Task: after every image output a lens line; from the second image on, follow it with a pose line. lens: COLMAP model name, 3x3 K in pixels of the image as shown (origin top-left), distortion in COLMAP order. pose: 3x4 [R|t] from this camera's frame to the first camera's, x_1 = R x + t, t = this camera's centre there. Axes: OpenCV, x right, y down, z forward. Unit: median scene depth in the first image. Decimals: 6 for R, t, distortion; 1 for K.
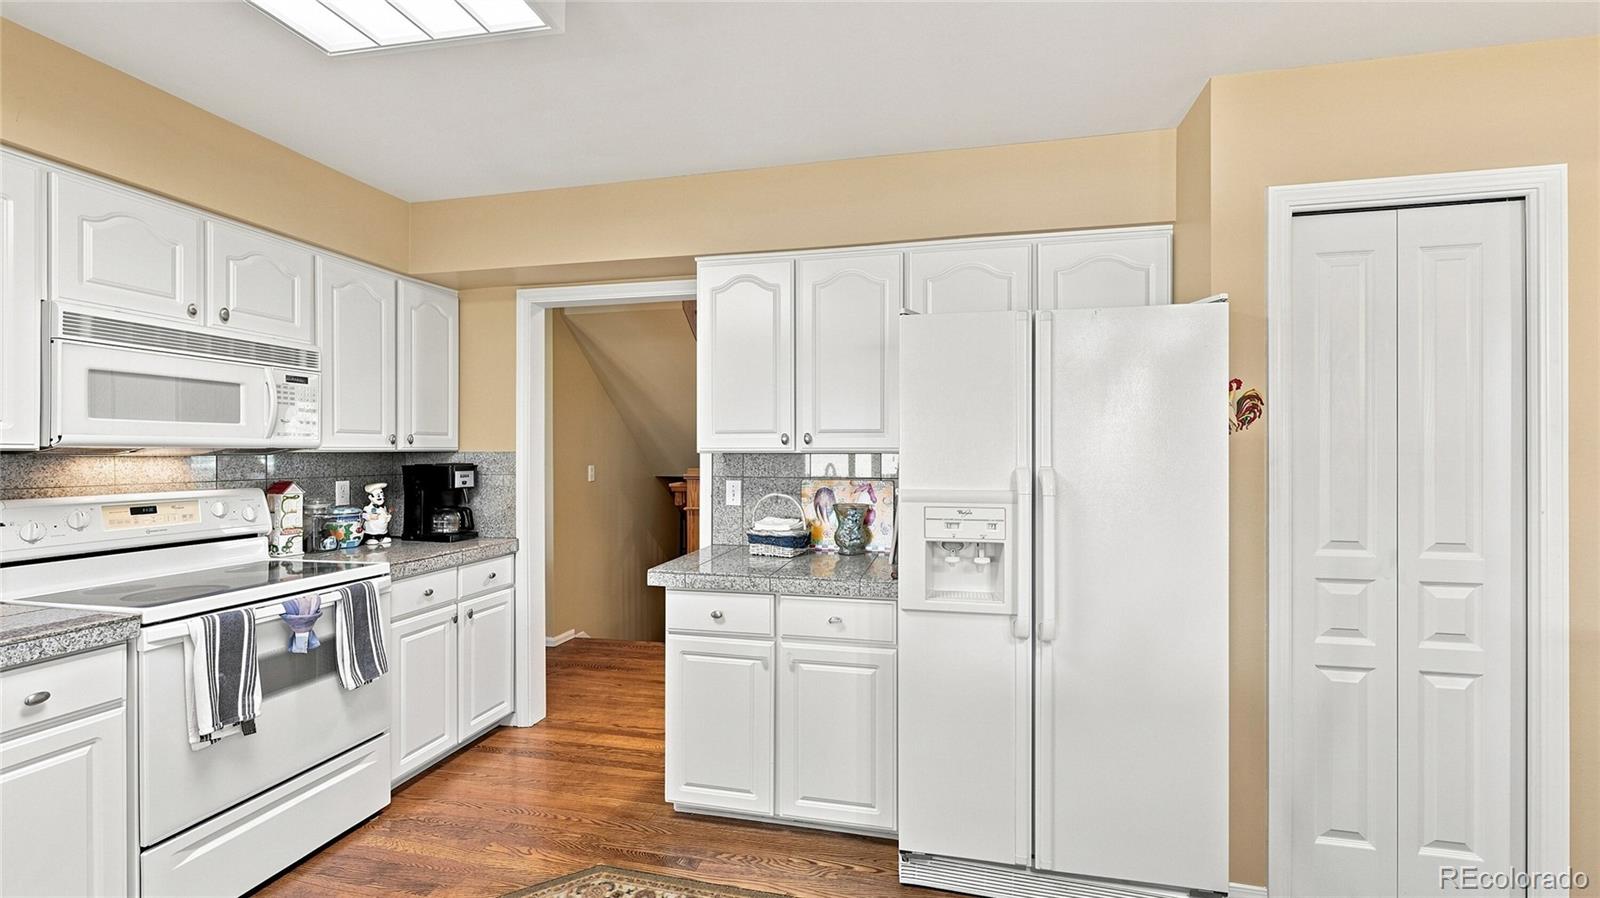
lens RADIAL K [[657.4, 0, 808.9], [0, 657.4, 454.1], [0, 0, 1]] dist [-0.001161, -0.000433]
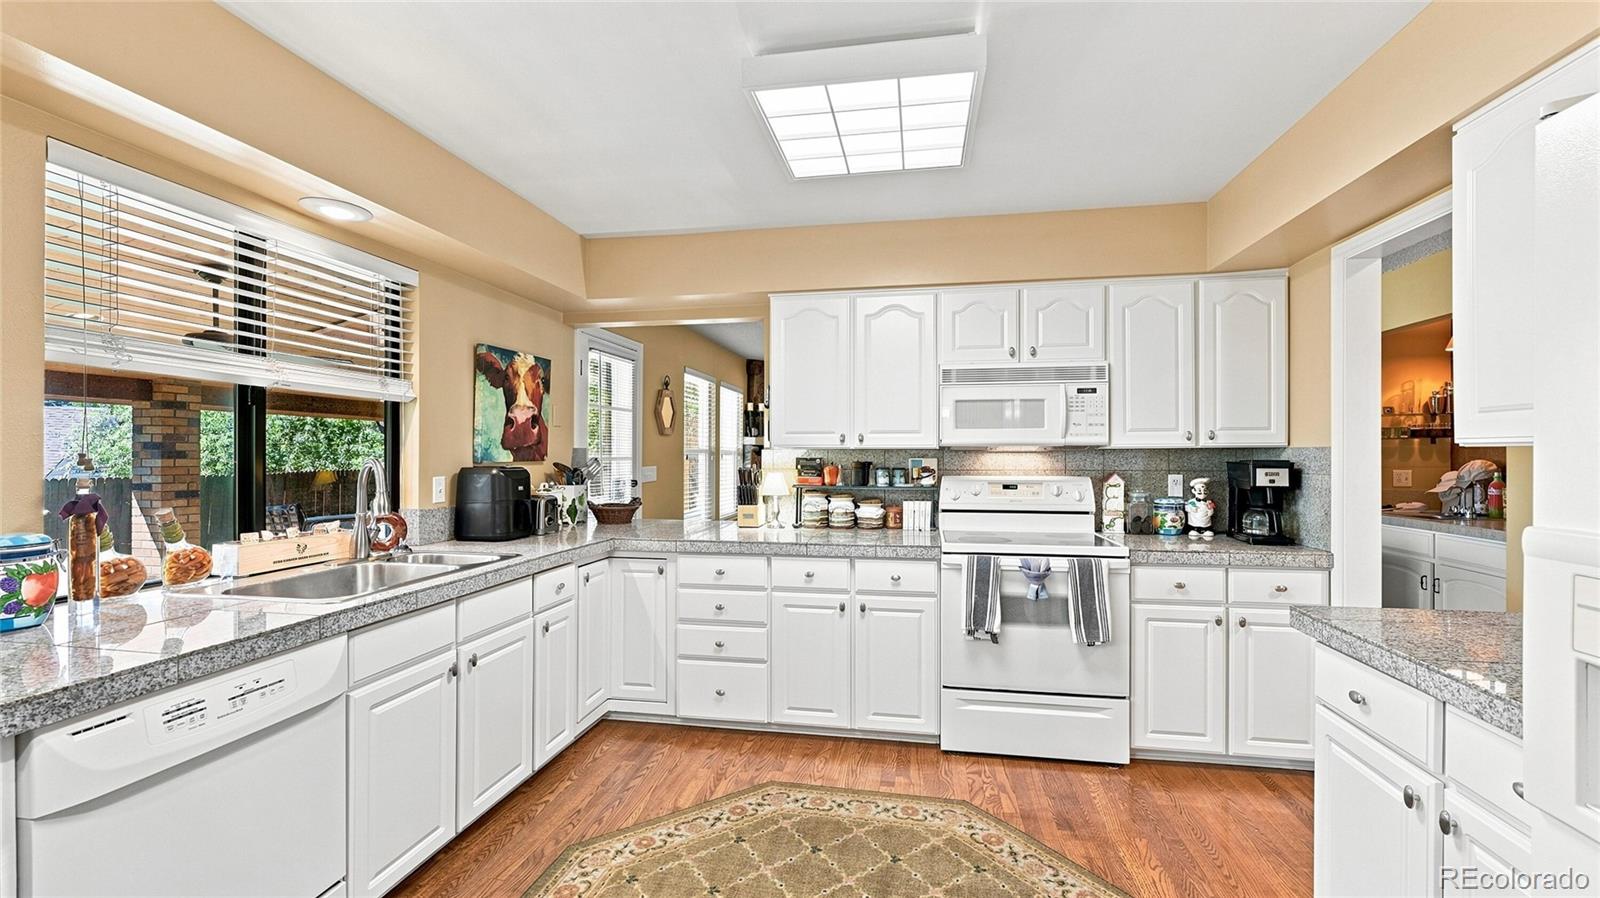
lens RADIAL K [[657.4, 0, 801.7], [0, 657.4, 450.3], [0, 0, 1]] dist [-0.001161, -0.000433]
pose [[0.031644, -0.003423, -0.999493, 0.453149], [0.000722, 0.999994, -0.003402, 0.004244], [0.999499, -0.000614, 0.031646, 0.409978]]
